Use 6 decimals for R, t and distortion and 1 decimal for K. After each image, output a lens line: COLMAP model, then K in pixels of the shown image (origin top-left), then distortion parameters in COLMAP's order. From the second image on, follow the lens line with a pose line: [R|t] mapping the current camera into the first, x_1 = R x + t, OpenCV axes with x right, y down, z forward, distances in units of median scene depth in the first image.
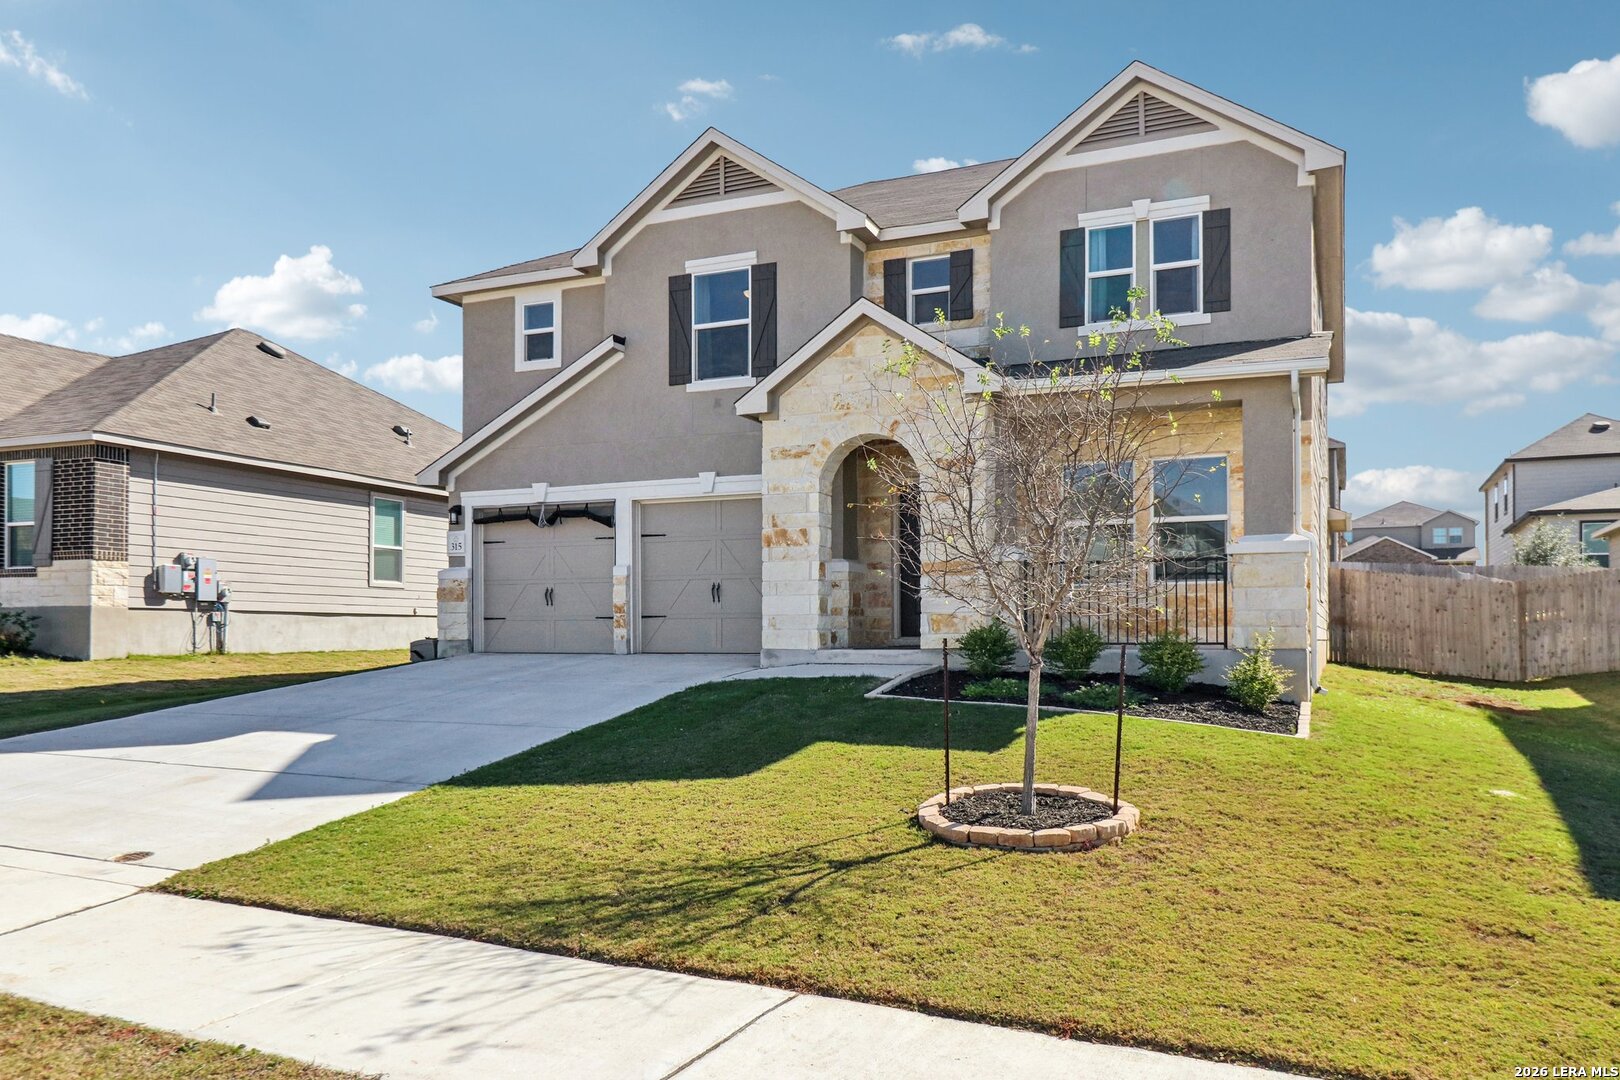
lens RADIAL K [[1242.9, 0, 800.3], [0, 1242.9, 602.2], [0, 0, 1]] dist [0.012613, 0.006017]
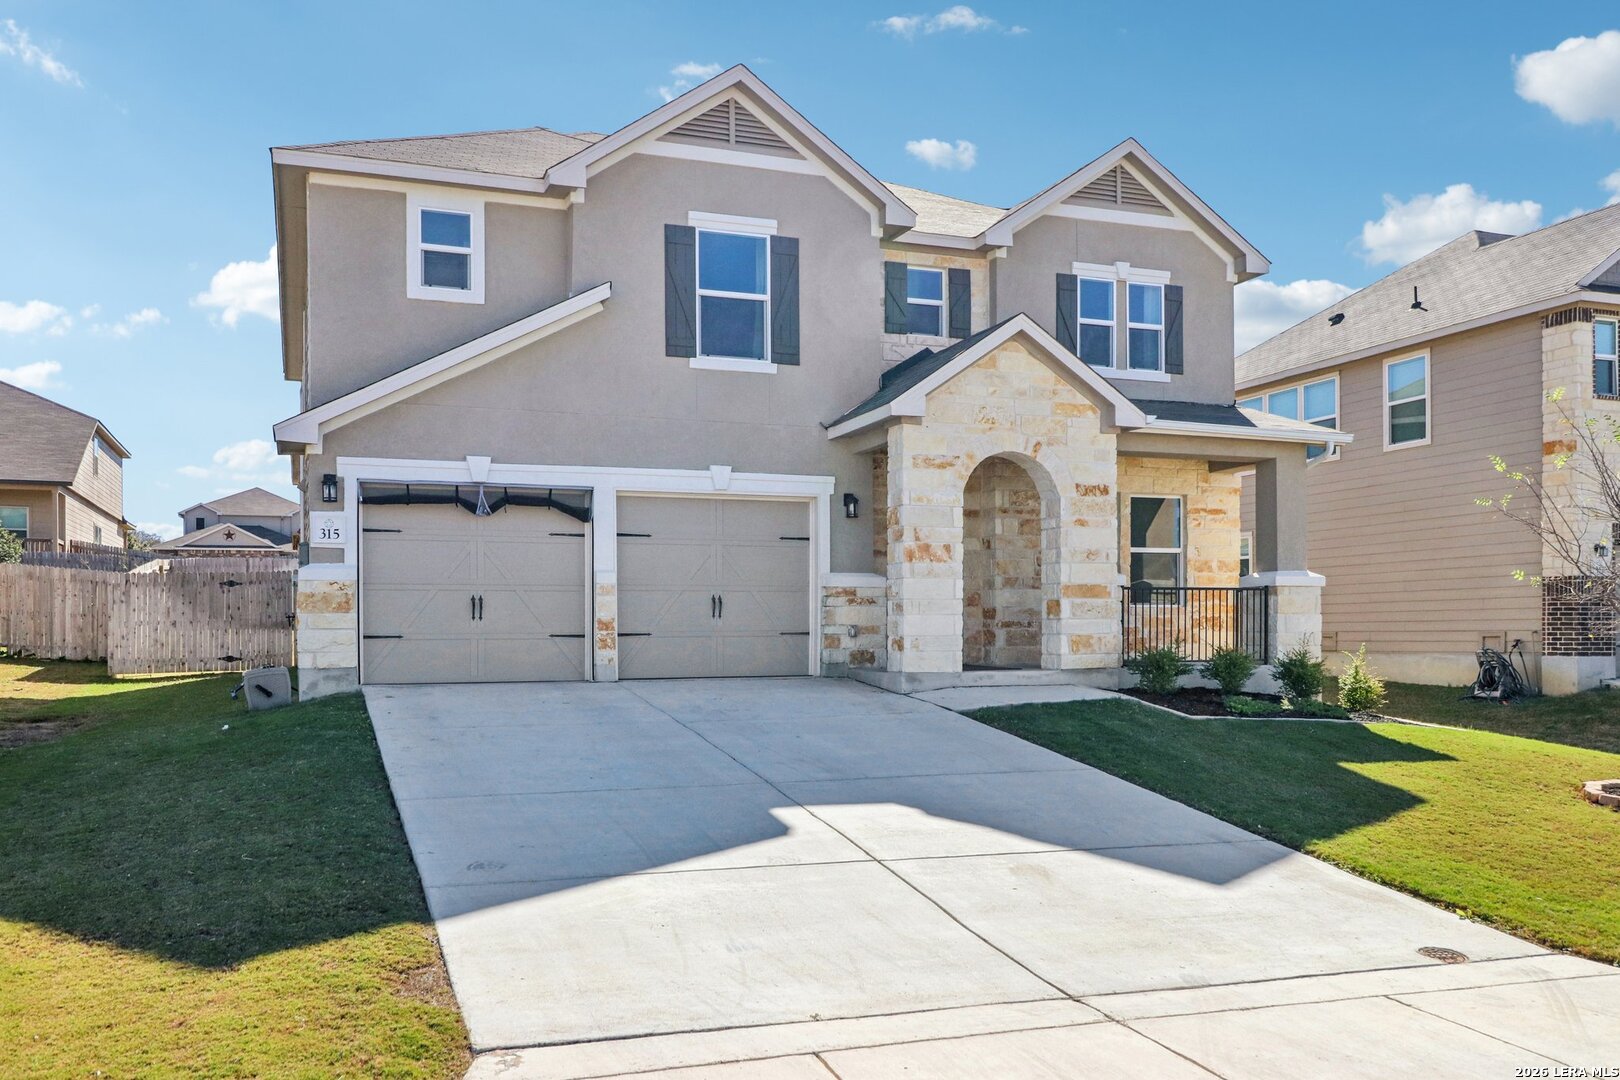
lens RADIAL K [[1307.7, 0, 803.5], [0, 1307.7, 619.5], [0, 0, 1]] dist [0.010172, 0.002399]
pose [[0.709207, 0.003362, 0.704993, -0.766773], [-0.015212, 0.999829, 0.010534, -0.010786], [-0.704836, -0.018195, 0.709137, 0.368274]]
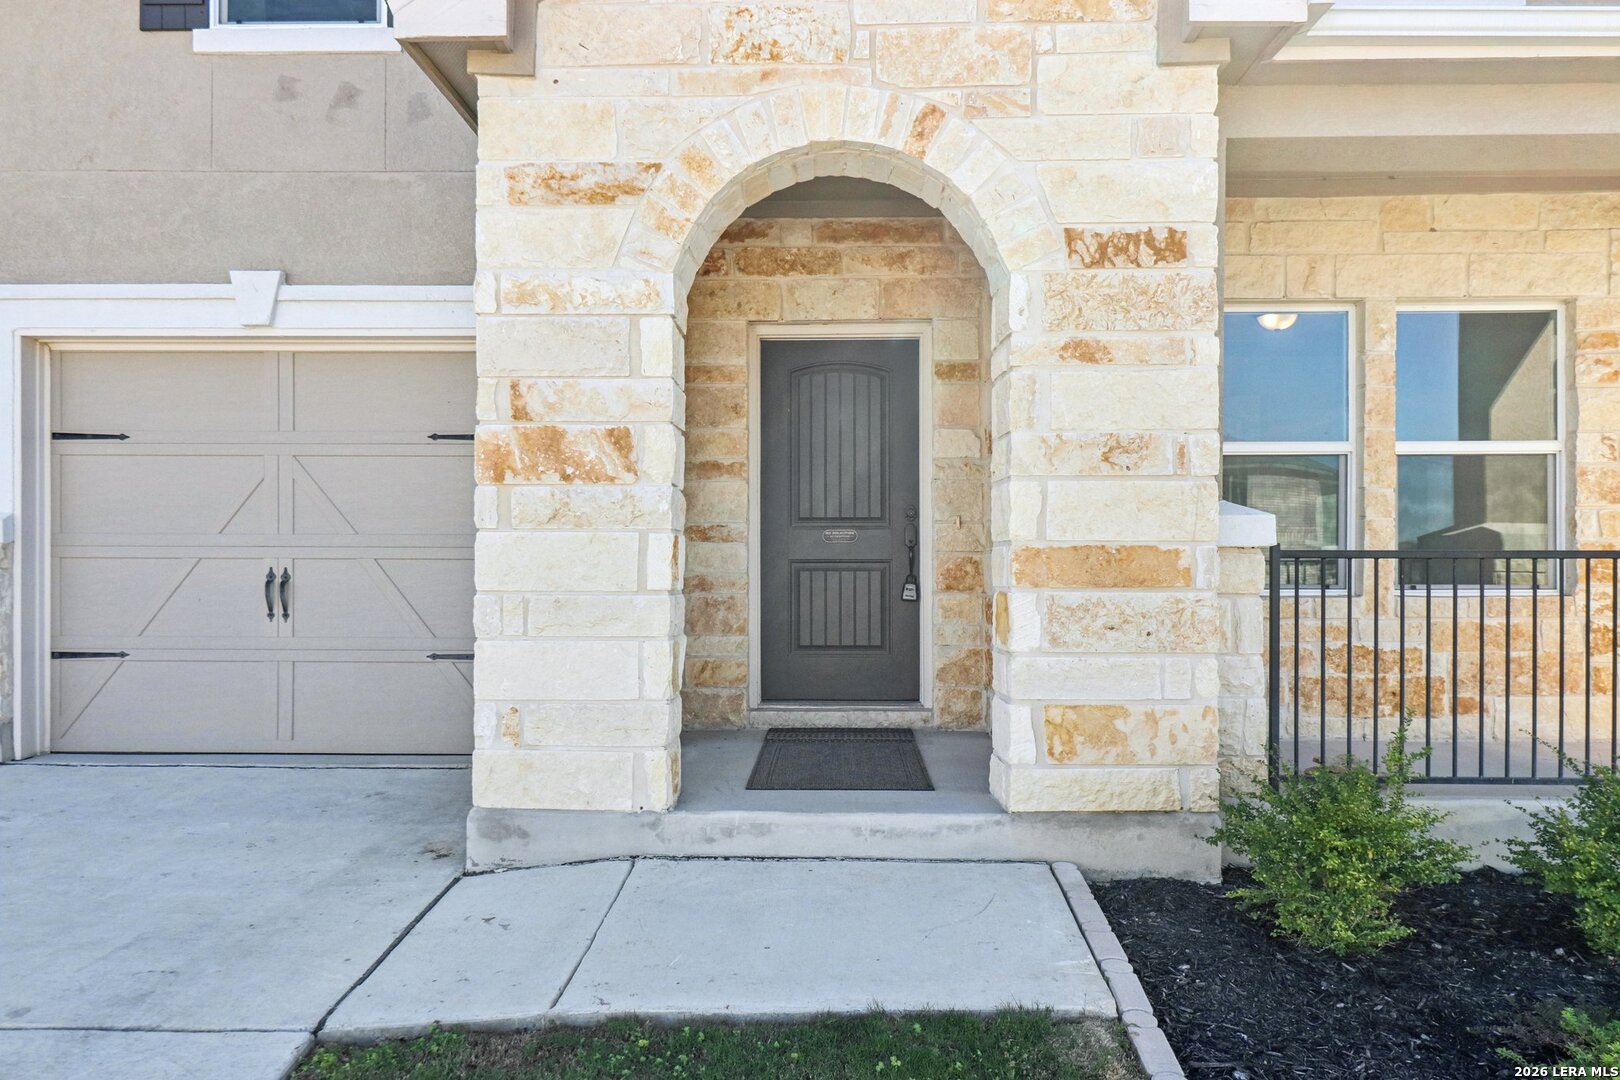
lens RADIAL K [[1227.8, 0, 816.6], [0, 1227.8, 554.3], [0, 0, 1]] dist [0.001332, 0.001650]
pose [[0.921330, 0.006679, 0.388724, -0.071732], [-0.013285, 0.999809, 0.014308, -0.032065], [-0.388555, -0.018347, 0.921243, 0.685661]]
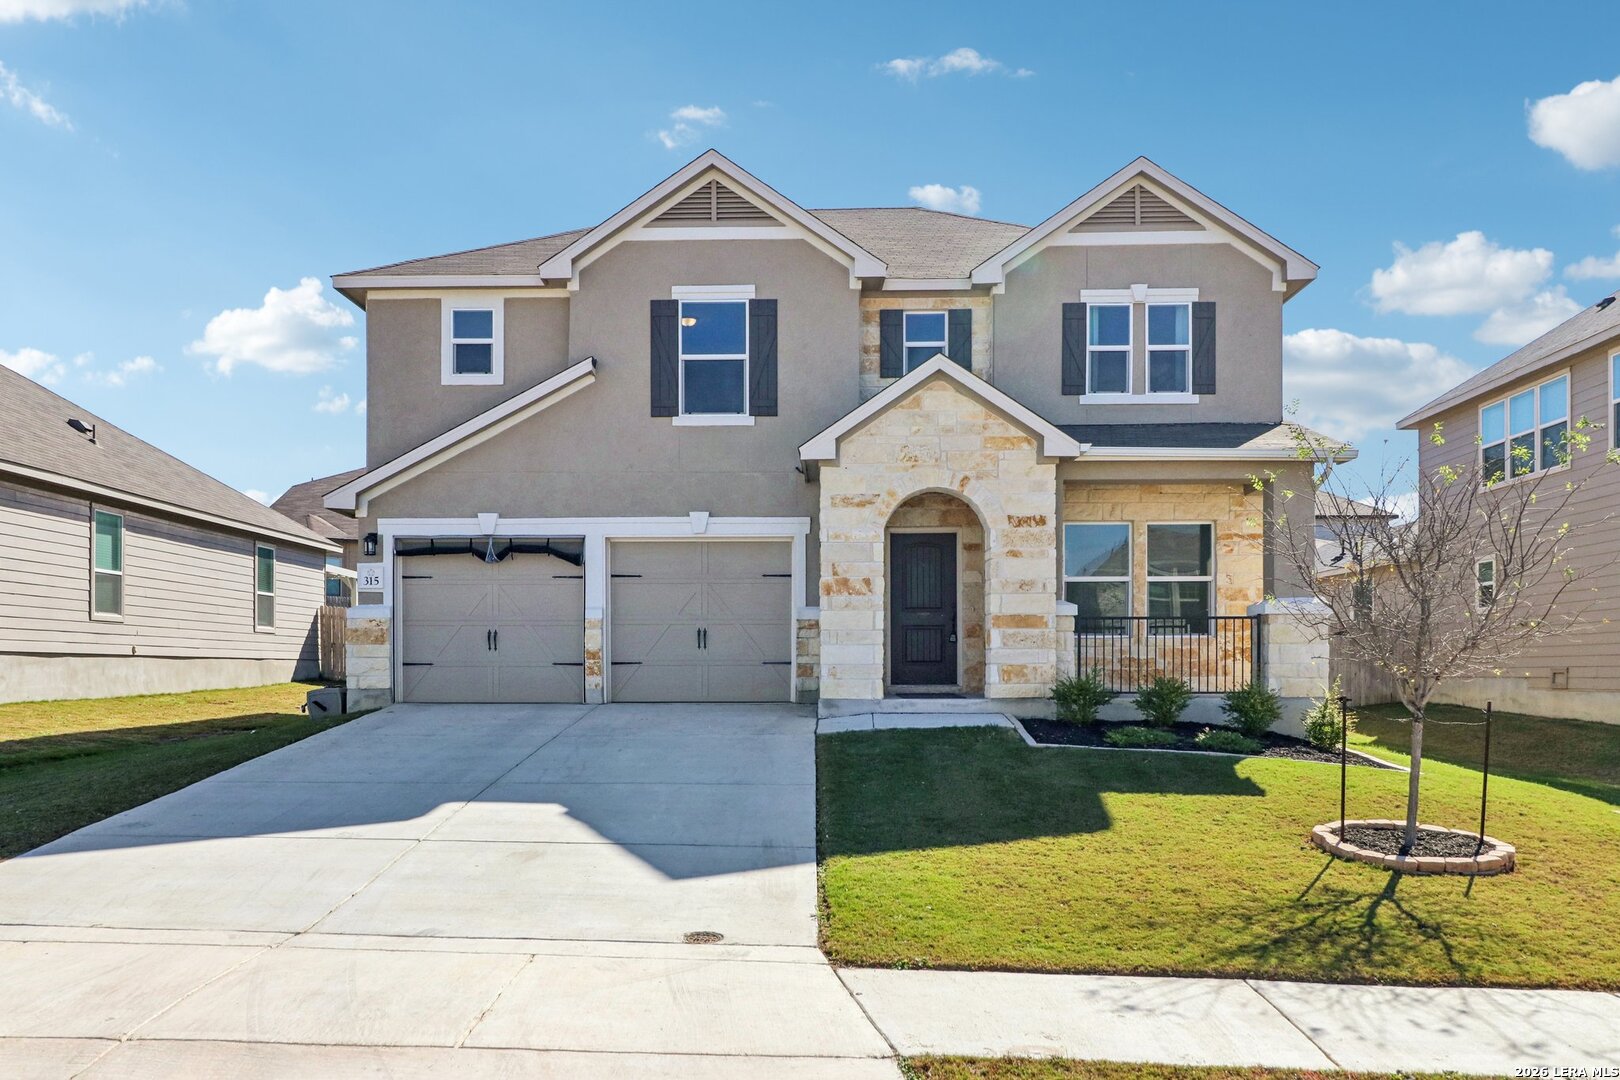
lens RADIAL K [[1322.2, 0, 807.9], [0, 1322.2, 656.5], [0, 0, 1]] dist [0.011605, 0.000419]
pose [[0.921766, 0.004664, 0.387718, -0.447433], [-0.010744, 0.999851, 0.013514, -0.010090], [-0.387597, -0.016622, 0.921679, 0.039471]]
